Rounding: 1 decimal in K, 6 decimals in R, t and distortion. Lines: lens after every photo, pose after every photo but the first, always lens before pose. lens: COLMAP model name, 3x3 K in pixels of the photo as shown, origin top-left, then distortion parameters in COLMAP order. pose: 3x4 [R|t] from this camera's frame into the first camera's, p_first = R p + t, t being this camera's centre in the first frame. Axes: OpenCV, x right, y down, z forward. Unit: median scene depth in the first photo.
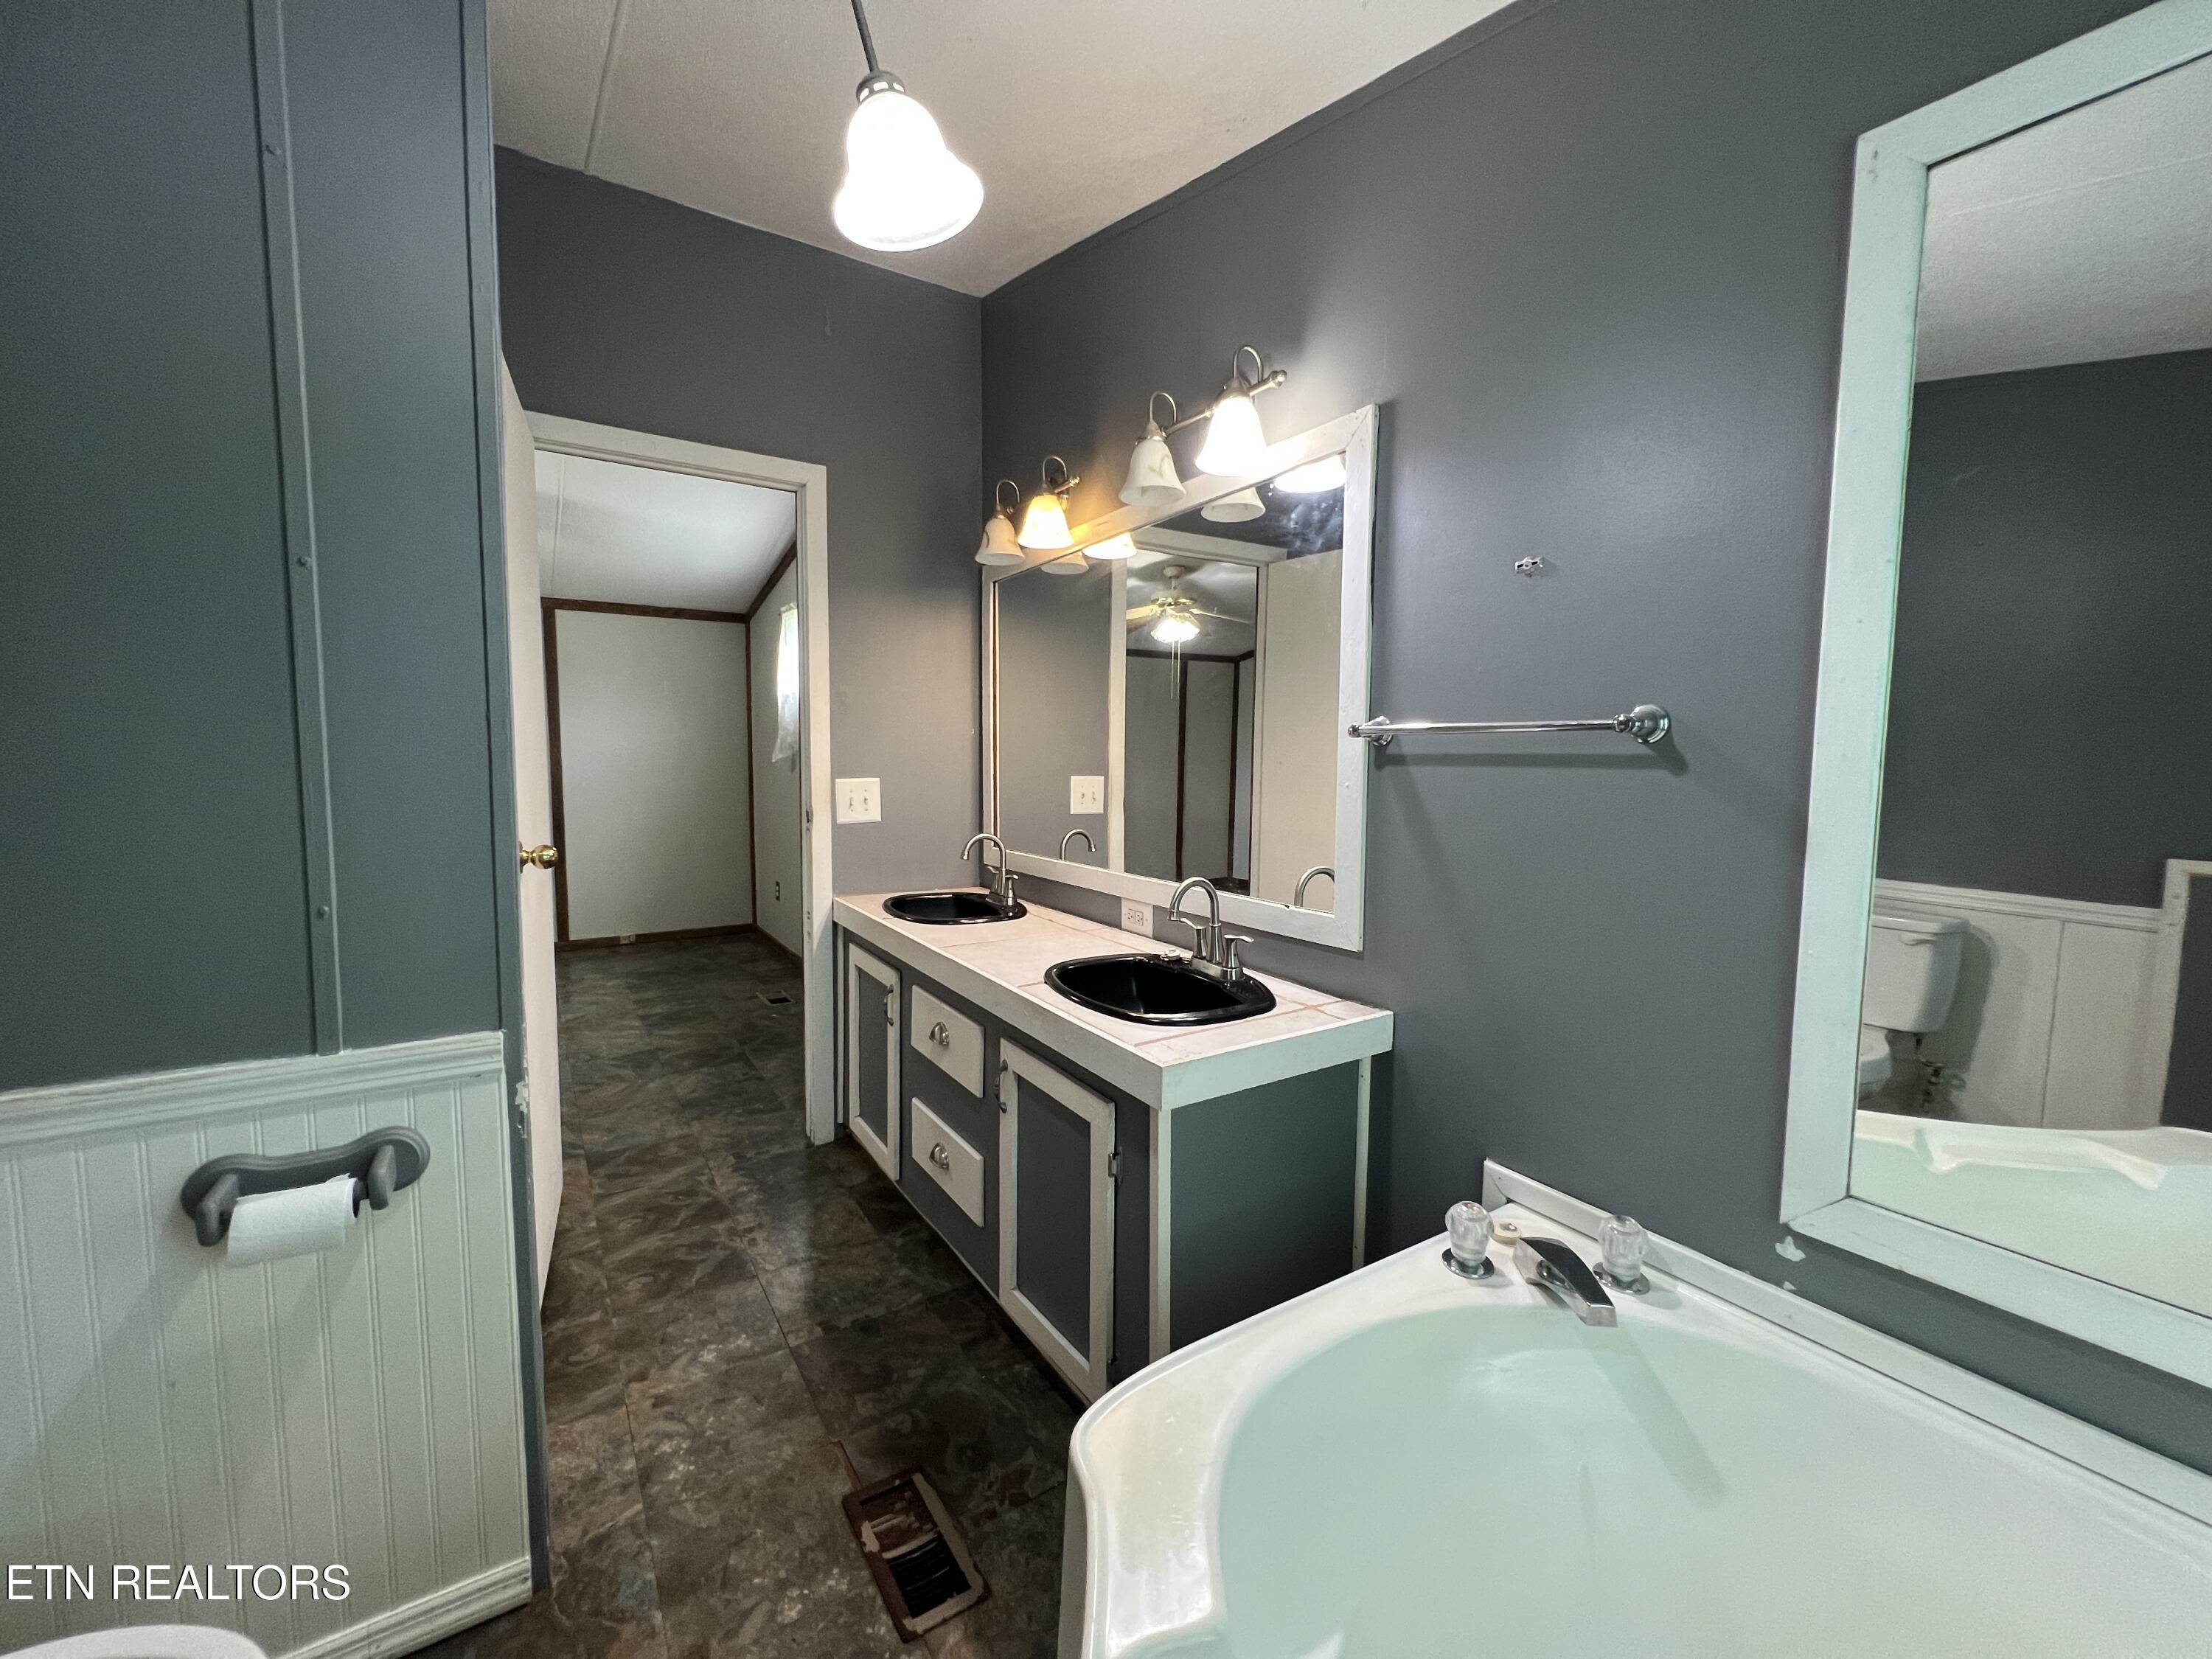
lens RADIAL K [[885.5, 0, 1106.0], [0, 885.5, 829.5], [0, 0, 1]] dist [-0.002888, -0.000199]
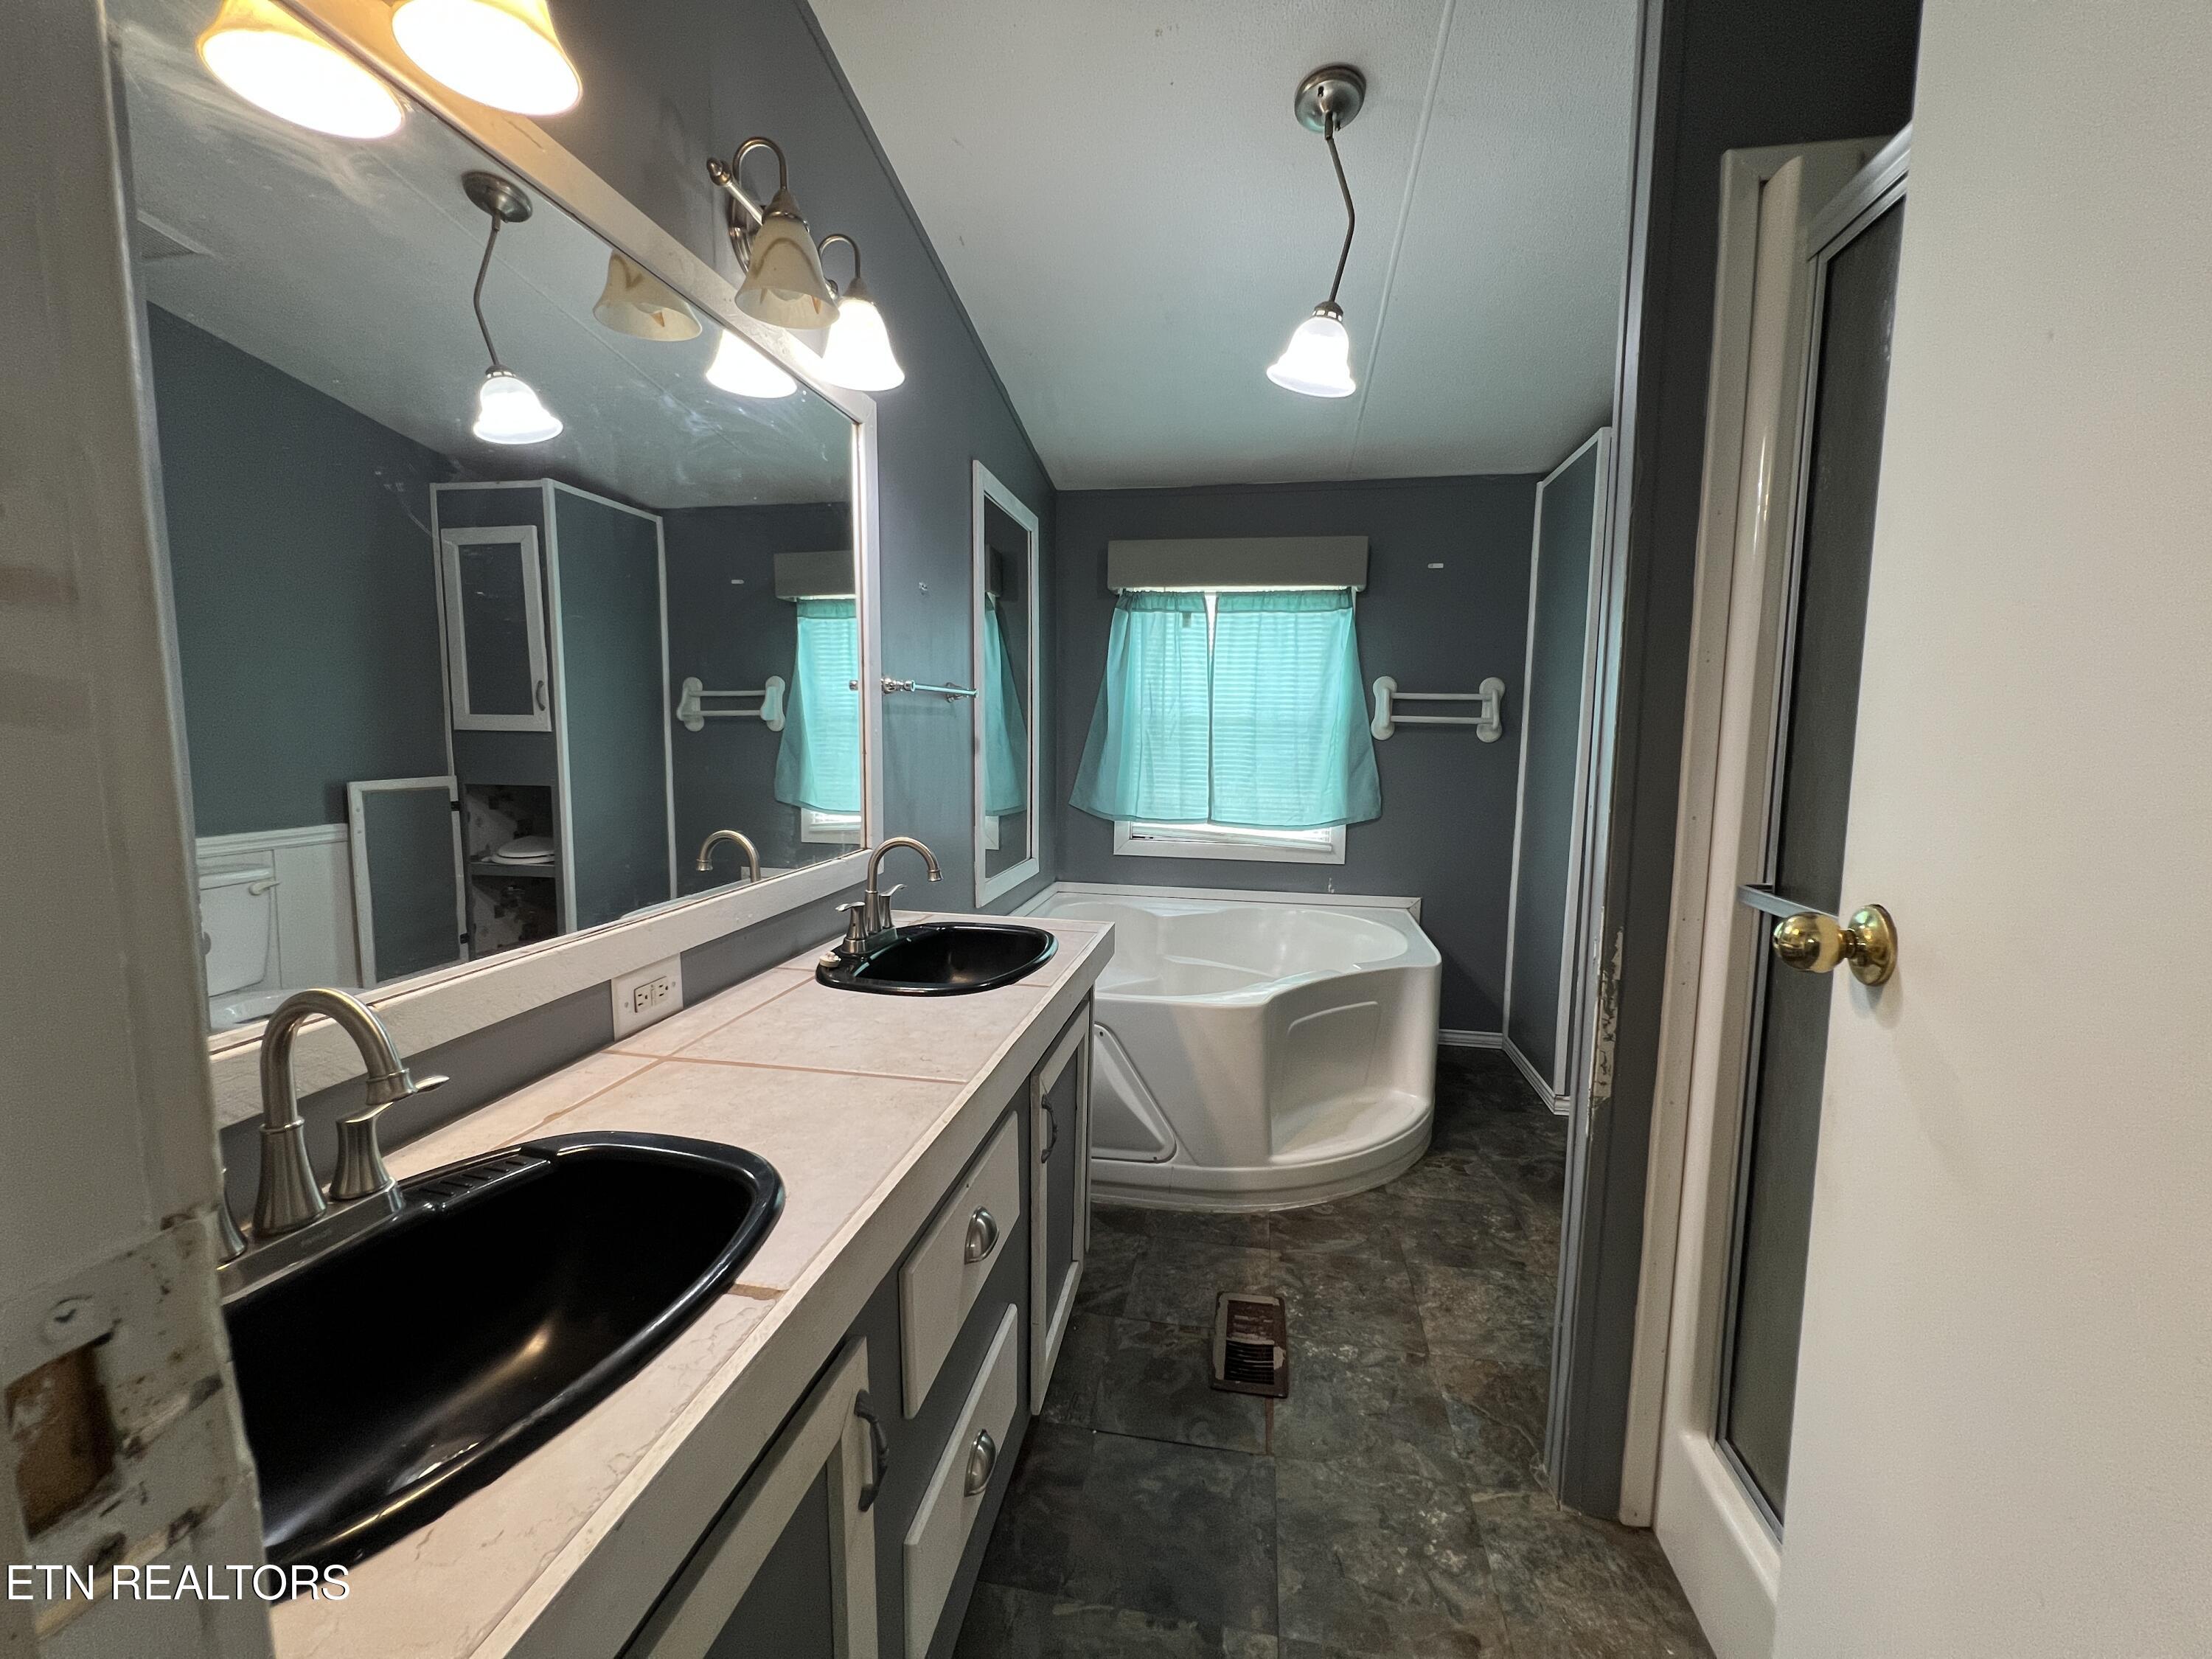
lens RADIAL K [[885.5, 0, 1106.0], [0, 885.5, 829.5], [0, 0, 1]] dist [-0.002888, -0.000199]
pose [[-0.726511, -0.090150, 0.681215, -0.789980], [0.047201, 0.982468, 0.180357, -0.126166], [-0.685531, 0.163185, -0.709519, 1.755952]]
